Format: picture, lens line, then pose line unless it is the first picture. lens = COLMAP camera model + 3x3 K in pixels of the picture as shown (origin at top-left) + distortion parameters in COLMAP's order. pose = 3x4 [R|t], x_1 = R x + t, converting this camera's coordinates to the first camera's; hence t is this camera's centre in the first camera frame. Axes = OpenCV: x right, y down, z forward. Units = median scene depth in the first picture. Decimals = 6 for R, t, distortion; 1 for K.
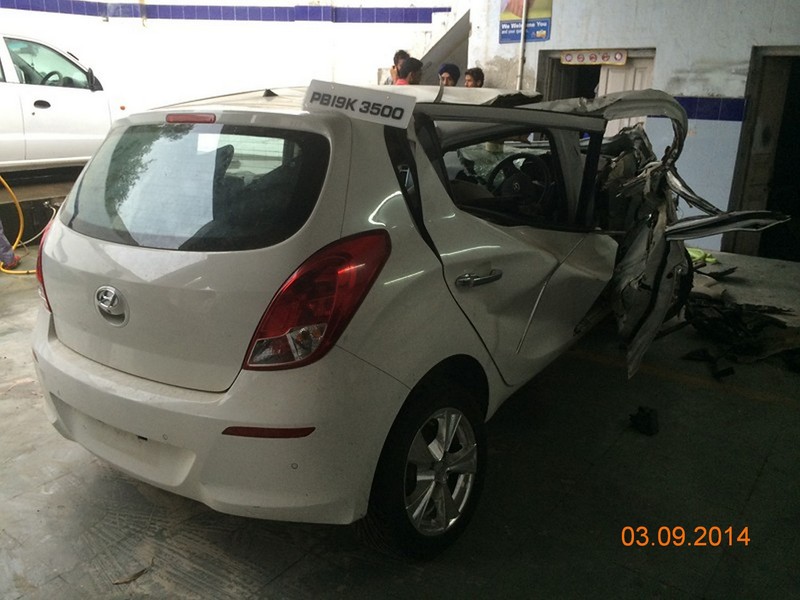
lens RADIAL K [[695.8, 0, 400.0], [0, 695.8, 300.0], [0, 0, 1]] dist [0.001637, 0.001982]
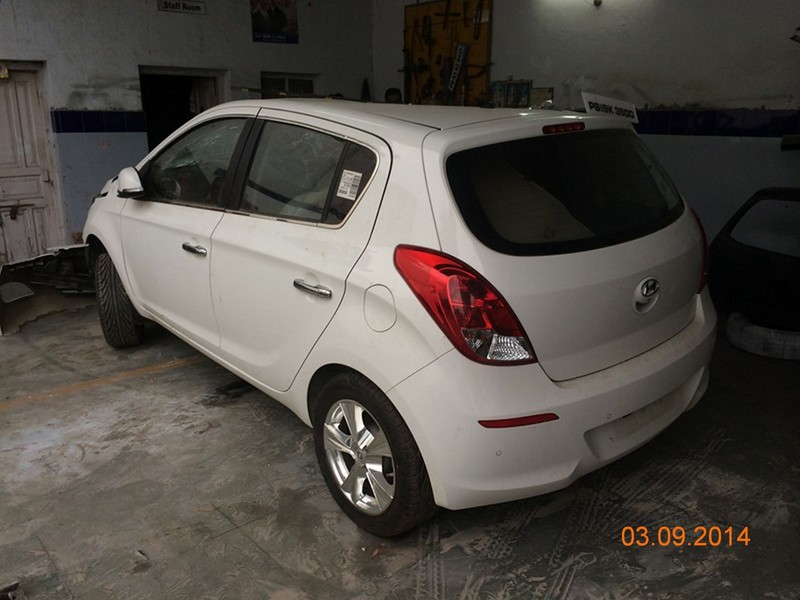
lens RADIAL K [[673.4, 0, 400.0], [0, 673.4, 300.0], [0, 0, 1]] dist [0.008140, -0.002615]
pose [[0.230450, -0.279240, 0.932158, -0.509587], [0.291803, 0.933686, 0.207558, -0.108572], [-0.928302, 0.224175, 0.296651, 0.355473]]
